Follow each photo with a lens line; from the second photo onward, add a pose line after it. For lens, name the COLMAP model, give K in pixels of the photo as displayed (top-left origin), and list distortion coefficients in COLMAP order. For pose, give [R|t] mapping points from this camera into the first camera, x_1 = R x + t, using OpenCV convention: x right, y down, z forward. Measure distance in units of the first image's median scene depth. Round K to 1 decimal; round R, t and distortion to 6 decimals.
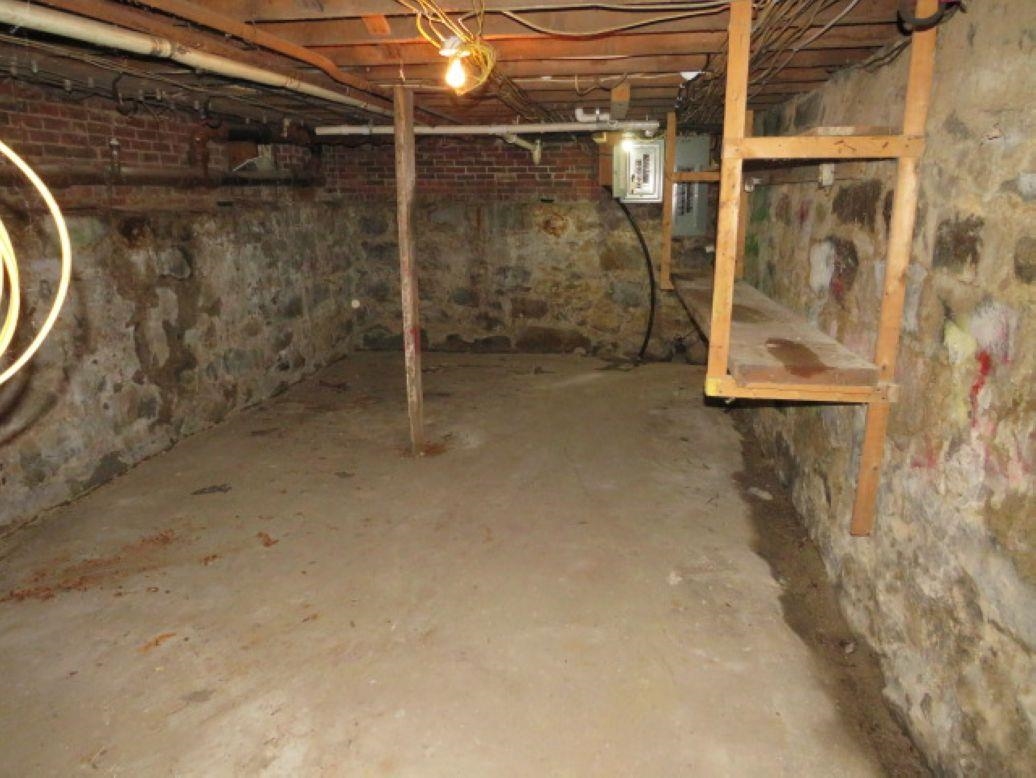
lens RADIAL K [[742.2, 0, 519.8], [0, 742.2, 386.9], [0, 0, 1]] dist [0.004120, 0.000485]
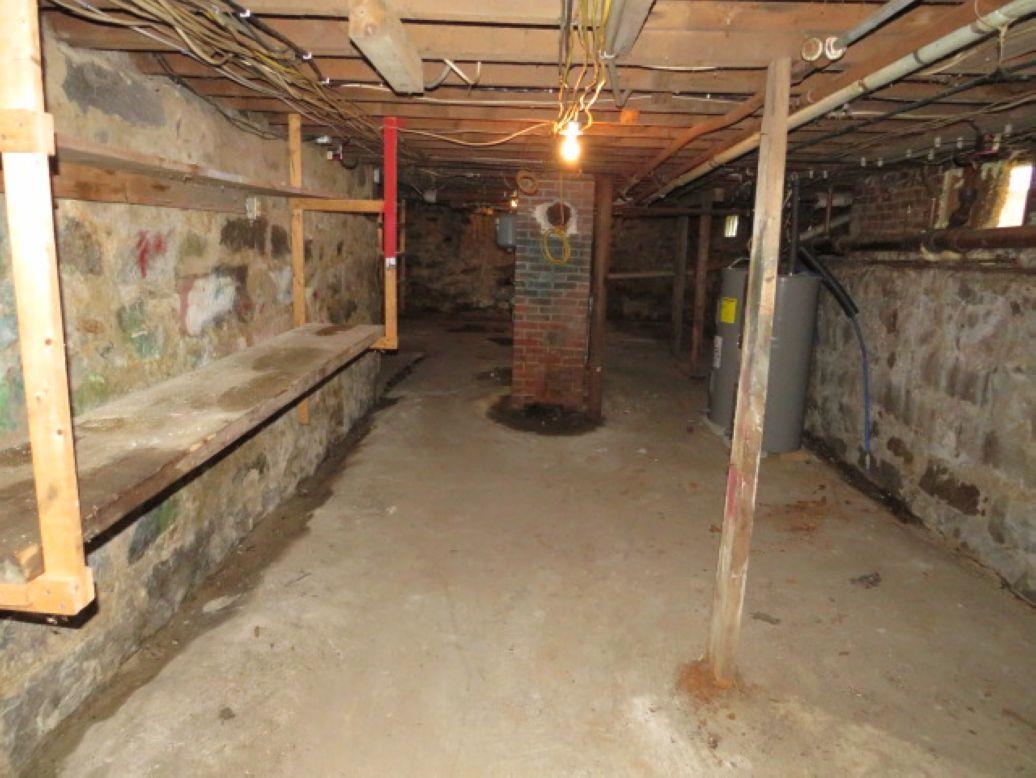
lens RADIAL K [[742.2, 0, 518.2], [0, 742.2, 390.0], [0, 0, 1]] dist [0.004120, 0.000485]
pose [[-0.992226, -0.013667, -0.123694, 0.123113], [-0.066598, 0.897959, 0.435010, -0.460938], [0.105127, 0.439866, -0.891889, 1.793901]]
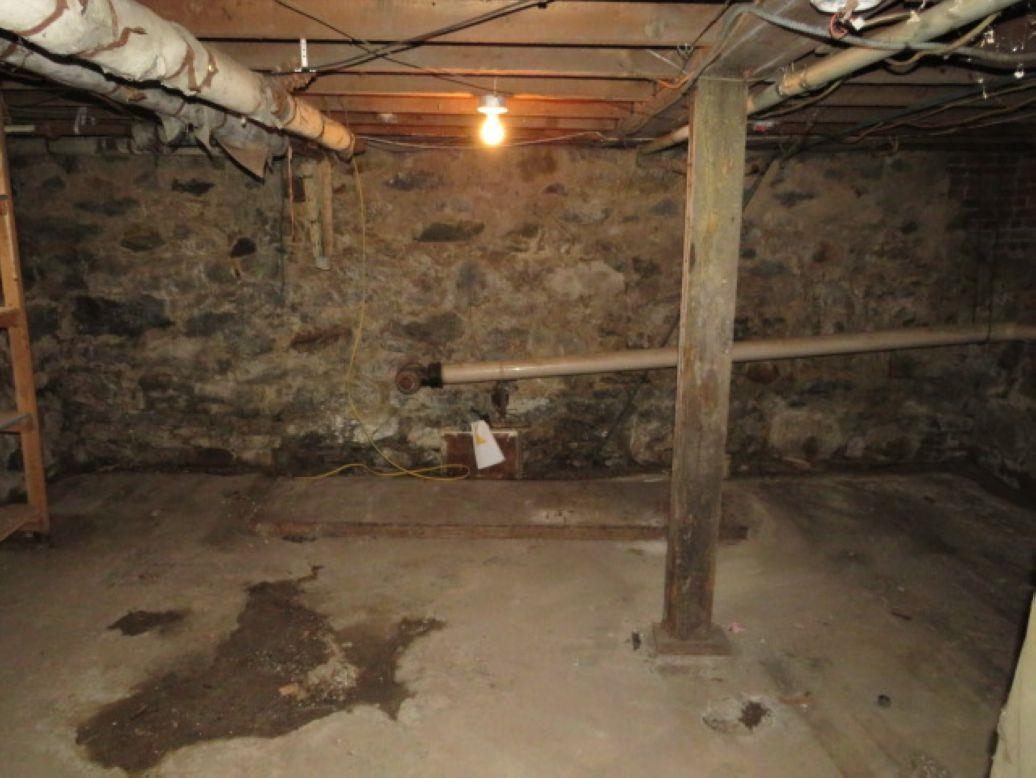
lens RADIAL K [[742.2, 0, 517.8], [0, 742.2, 389.3], [0, 0, 1]] dist [0.004120, 0.000485]
pose [[-0.971583, 0.032516, -0.234453, 0.058828], [-0.070115, 0.906527, 0.416283, -0.292418], [0.226074, 0.420893, -0.878487, 1.153192]]
